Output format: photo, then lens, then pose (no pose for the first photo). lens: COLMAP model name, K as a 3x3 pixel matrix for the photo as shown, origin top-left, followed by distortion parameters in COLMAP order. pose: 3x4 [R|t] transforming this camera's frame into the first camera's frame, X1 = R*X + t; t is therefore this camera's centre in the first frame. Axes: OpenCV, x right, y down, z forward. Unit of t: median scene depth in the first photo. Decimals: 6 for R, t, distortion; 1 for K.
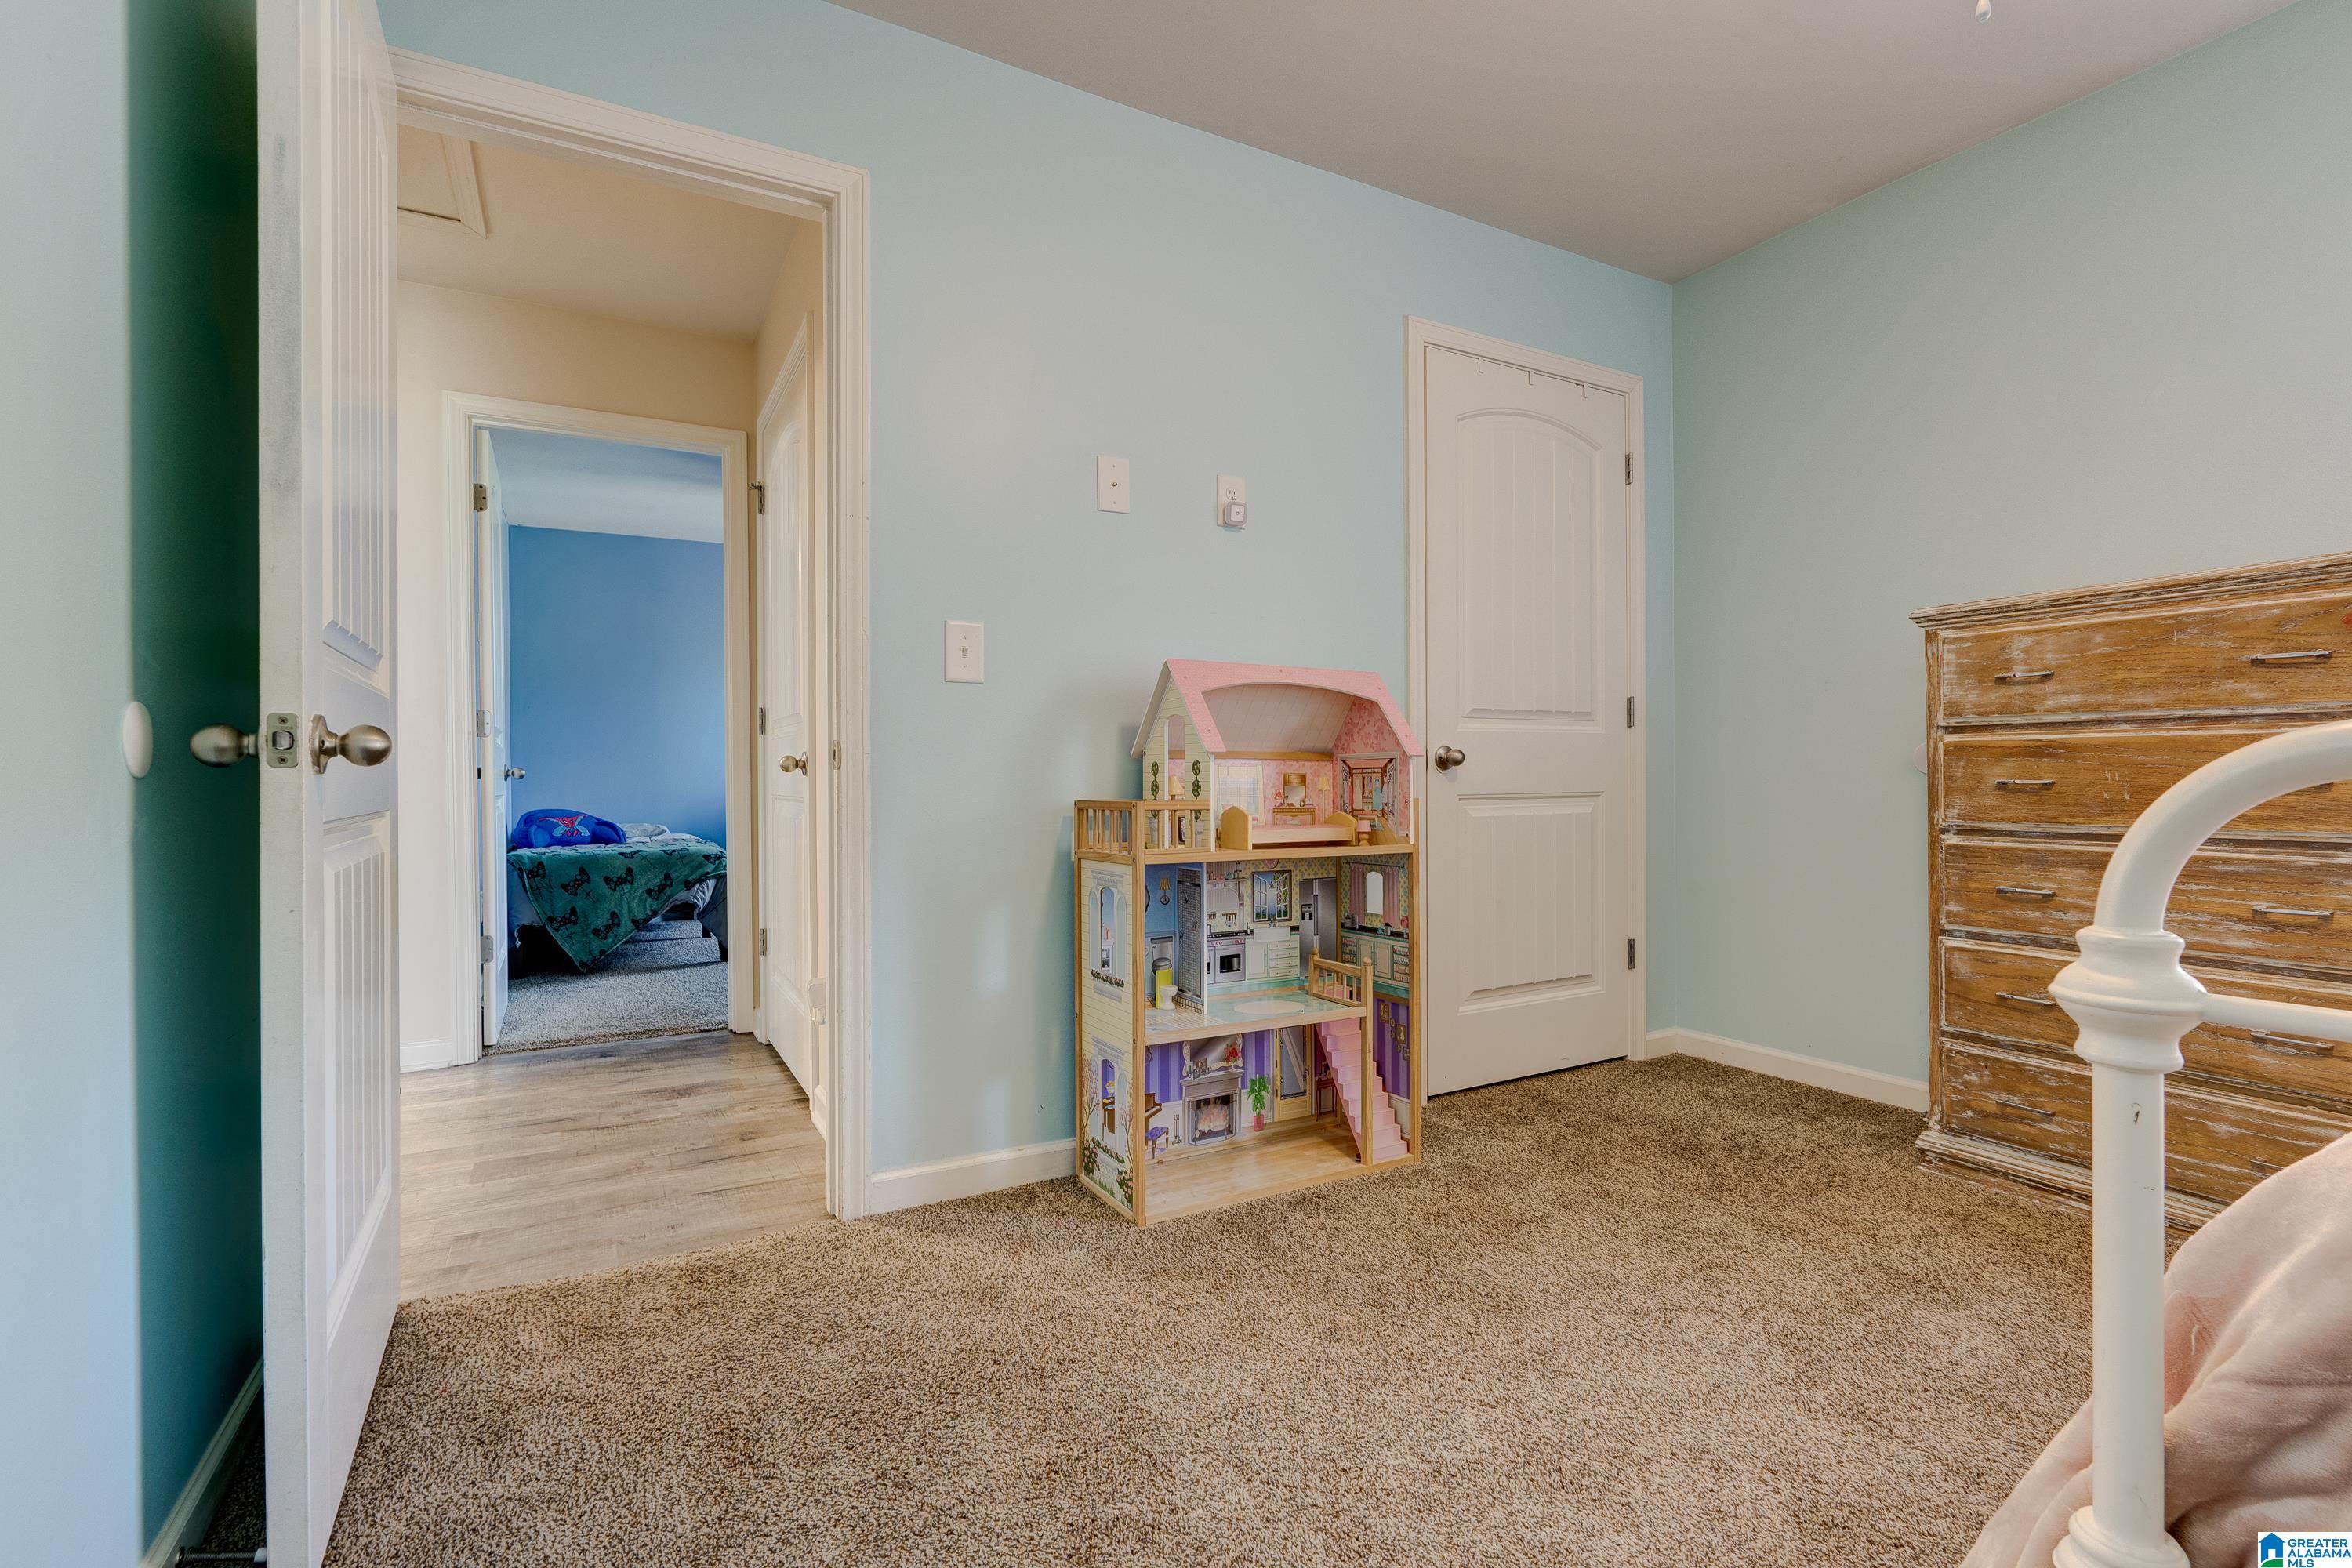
lens RADIAL K [[1065.2, 0, 1177.3], [0, 1065.2, 783.4], [0, 0, 1]] dist [-0.007737, 0.001144]
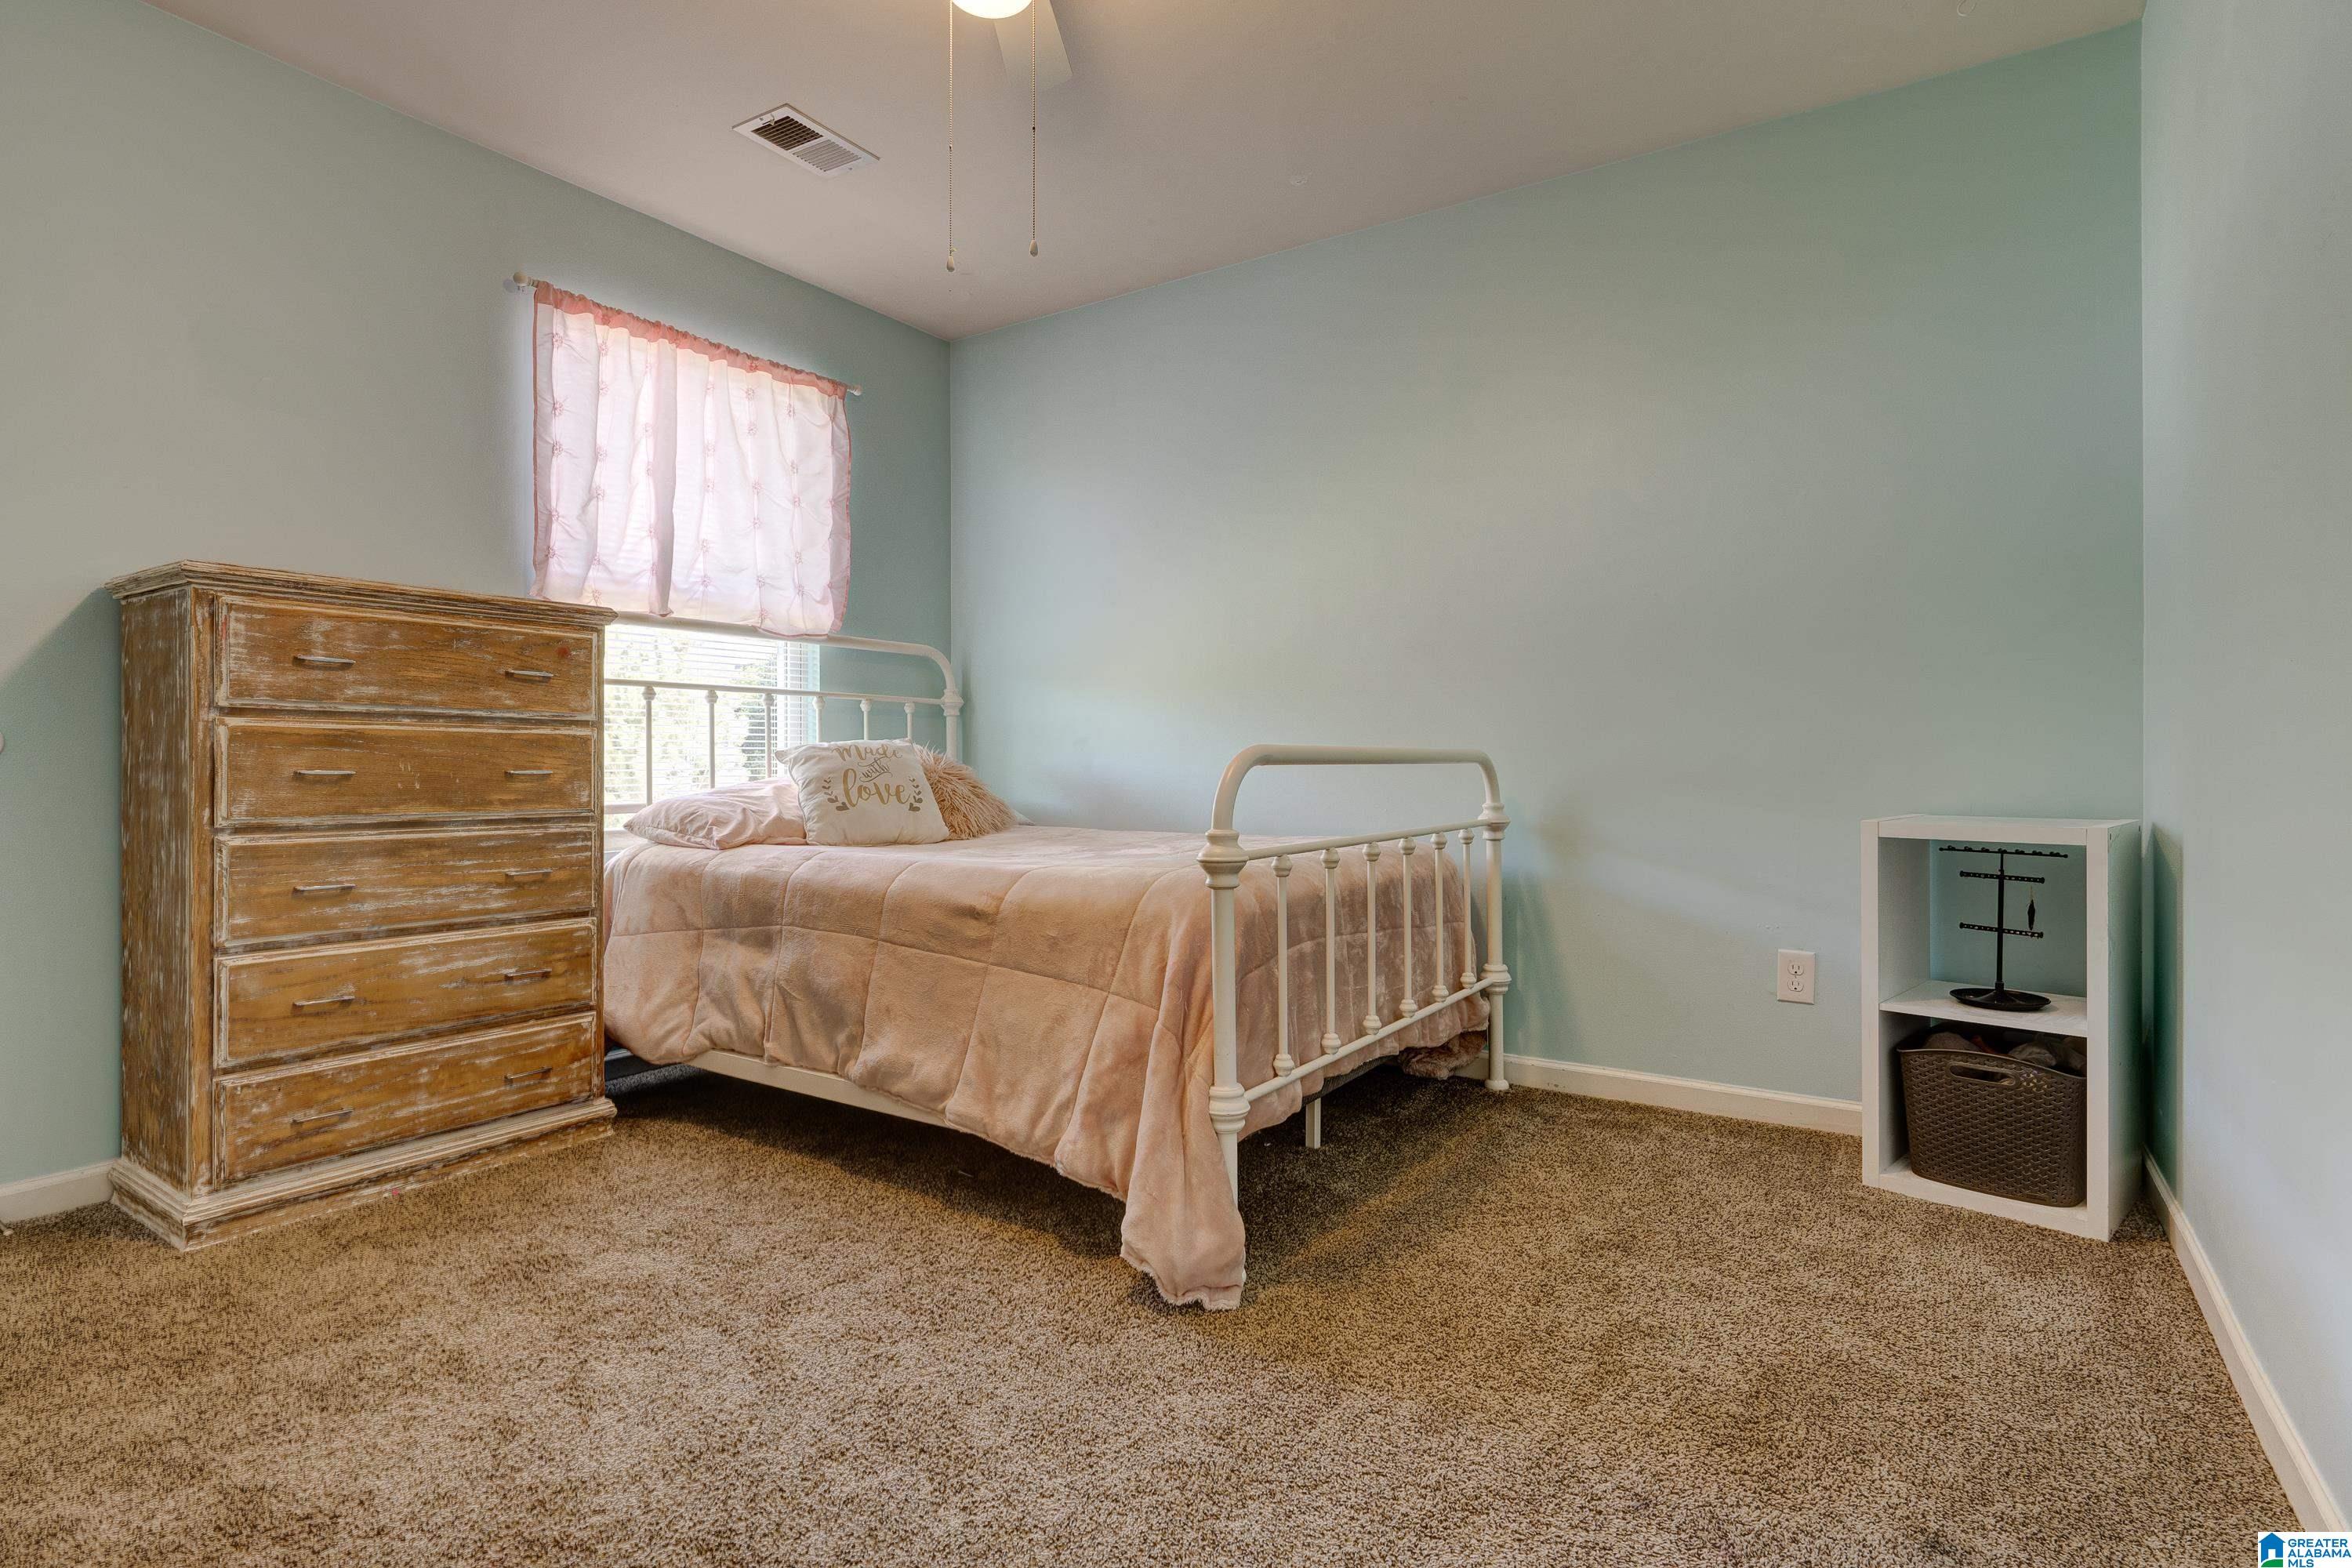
lens RADIAL K [[1155.7, 0, 1170.9], [0, 1155.7, 773.0], [0, 0, 1]] dist [0.002826, 0.000468]
pose [[-0.450414, -0.001270, 0.892819, -0.466466], [0.005746, 0.999974, 0.004321, -0.001161], [-0.892801, 0.007076, -0.450395, 0.787948]]
